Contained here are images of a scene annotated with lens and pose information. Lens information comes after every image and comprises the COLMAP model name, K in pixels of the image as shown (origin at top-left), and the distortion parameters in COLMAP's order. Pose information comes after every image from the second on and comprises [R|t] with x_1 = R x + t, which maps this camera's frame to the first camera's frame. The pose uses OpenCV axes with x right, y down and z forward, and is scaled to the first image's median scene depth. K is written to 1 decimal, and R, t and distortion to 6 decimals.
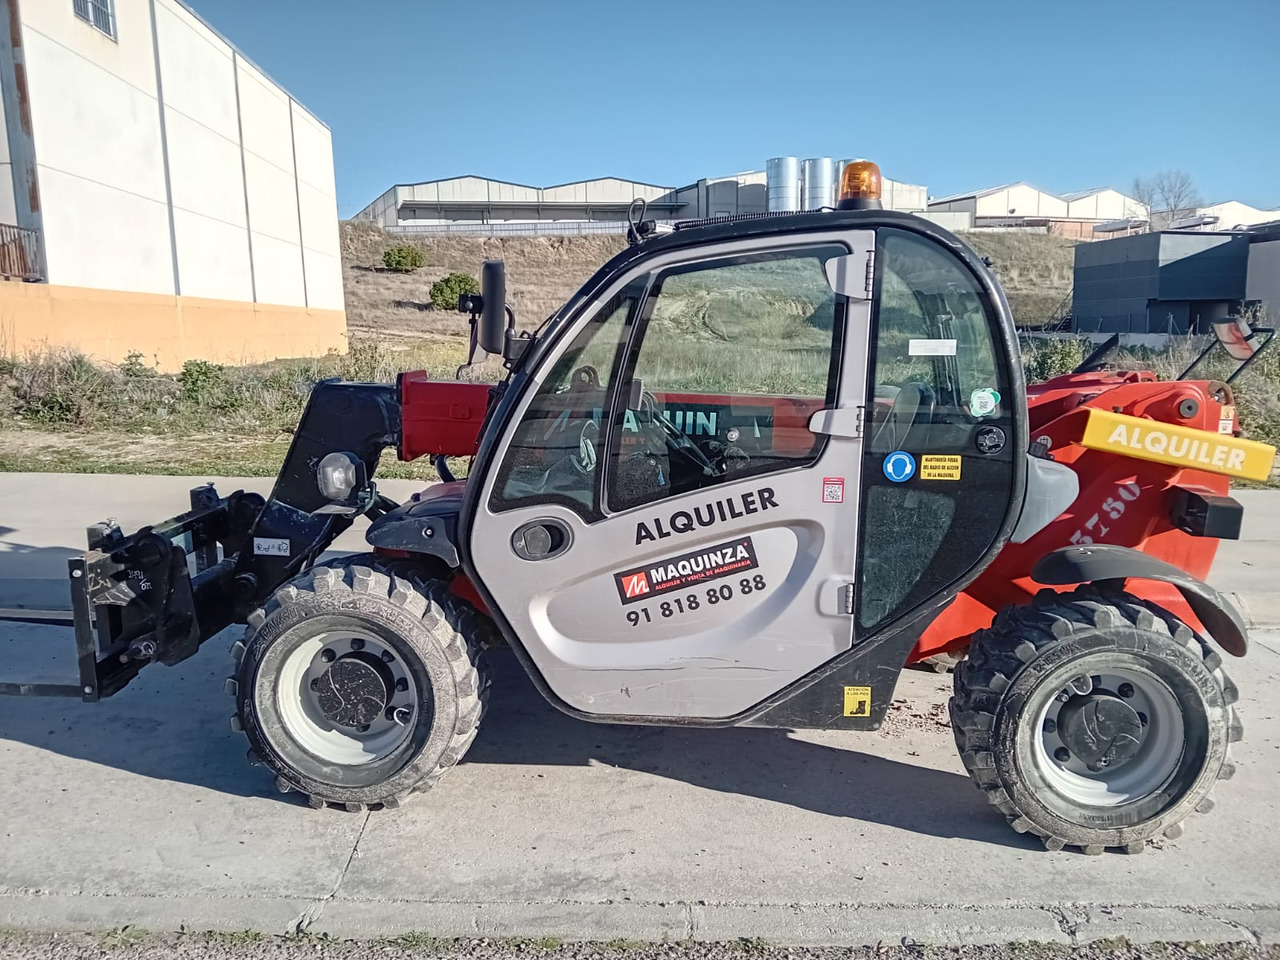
lens RADIAL K [[957.3, 0, 642.8], [0, 957.3, 485.3], [0, 0, 1]] dist [0.128511, -0.239288]
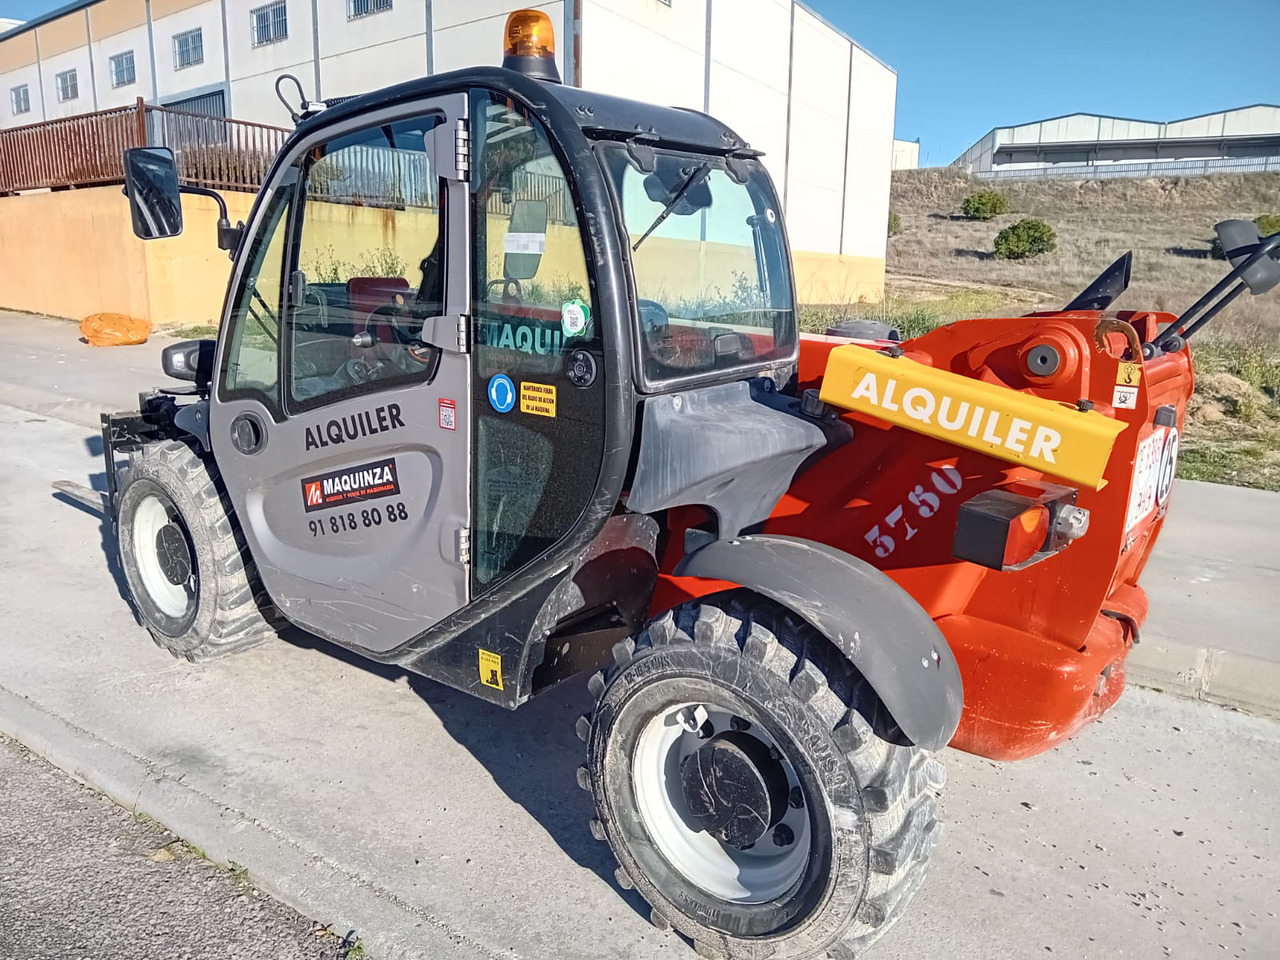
lens RADIAL K [[957.3, 0, 642.8], [0, 957.3, 485.3], [0, 0, 1]] dist [0.128511, -0.239288]
pose [[0.827777, 0.145126, -0.541963, 0.784570], [-0.119349, 0.989406, 0.082653, -0.022972], [0.548216, -0.003736, 0.836328, 0.374319]]
